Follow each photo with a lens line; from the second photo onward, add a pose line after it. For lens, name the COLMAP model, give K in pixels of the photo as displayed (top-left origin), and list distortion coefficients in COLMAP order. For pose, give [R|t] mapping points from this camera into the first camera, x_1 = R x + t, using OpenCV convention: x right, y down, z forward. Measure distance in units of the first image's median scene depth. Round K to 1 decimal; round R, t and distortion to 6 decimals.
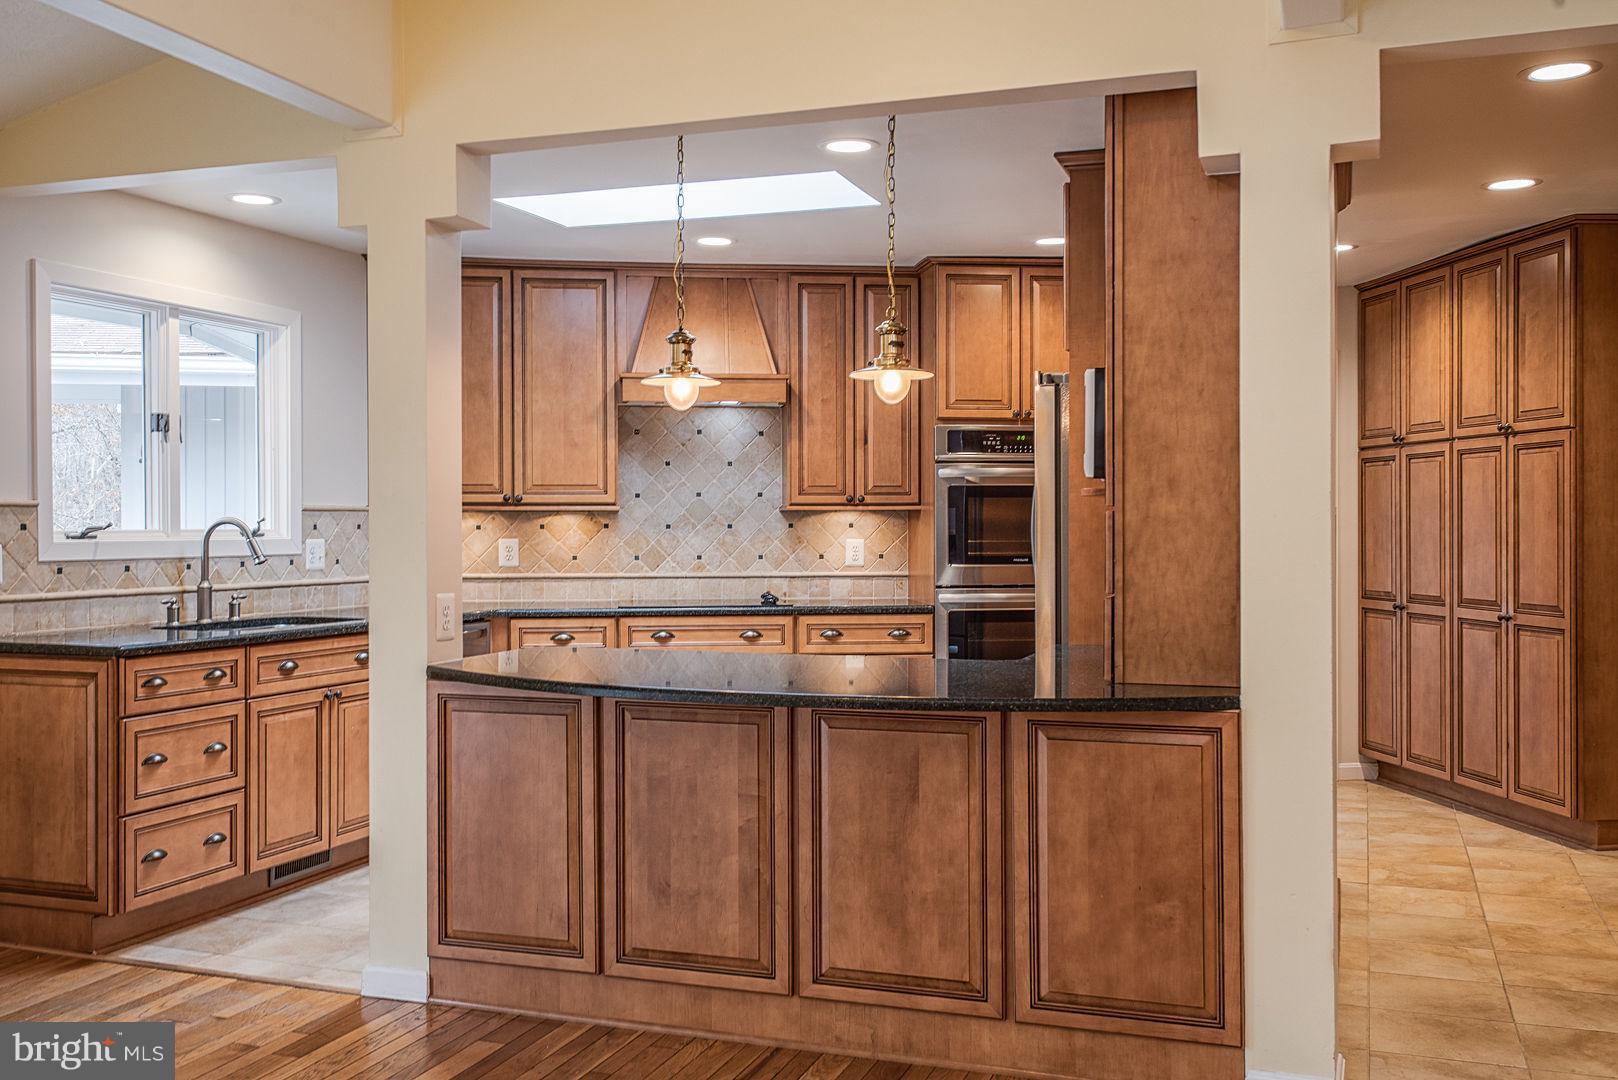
lens RADIAL K [[1517.6, 0, 810.1], [0, 1517.6, 533.8], [0, 0, 1]] dist [0.001370, 0.000000]
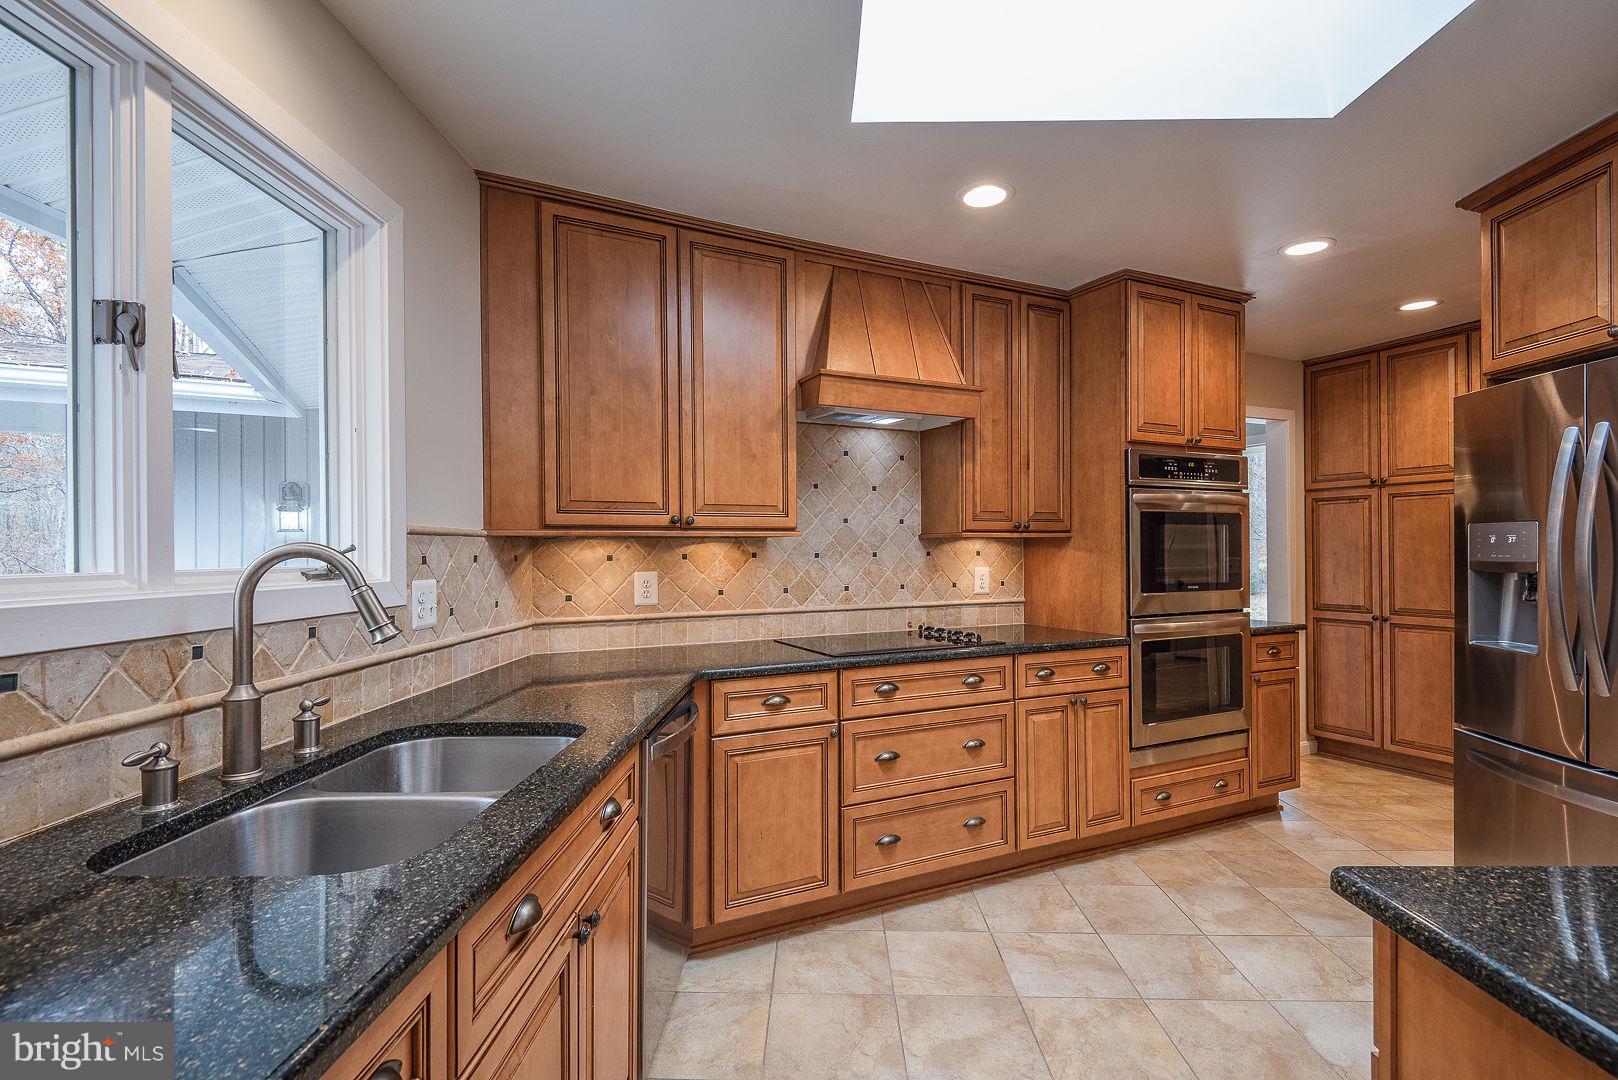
lens RADIAL K [[753.8, 0, 810.7], [0, 753.8, 554.1], [0, 0, 1]] dist [-0.002228, -0.003507]
pose [[0.944549, -0.005049, 0.328330, -0.259022], [0.006085, 0.999979, -0.002127, -0.004948], [-0.328313, 0.004007, 0.944561, 0.608296]]
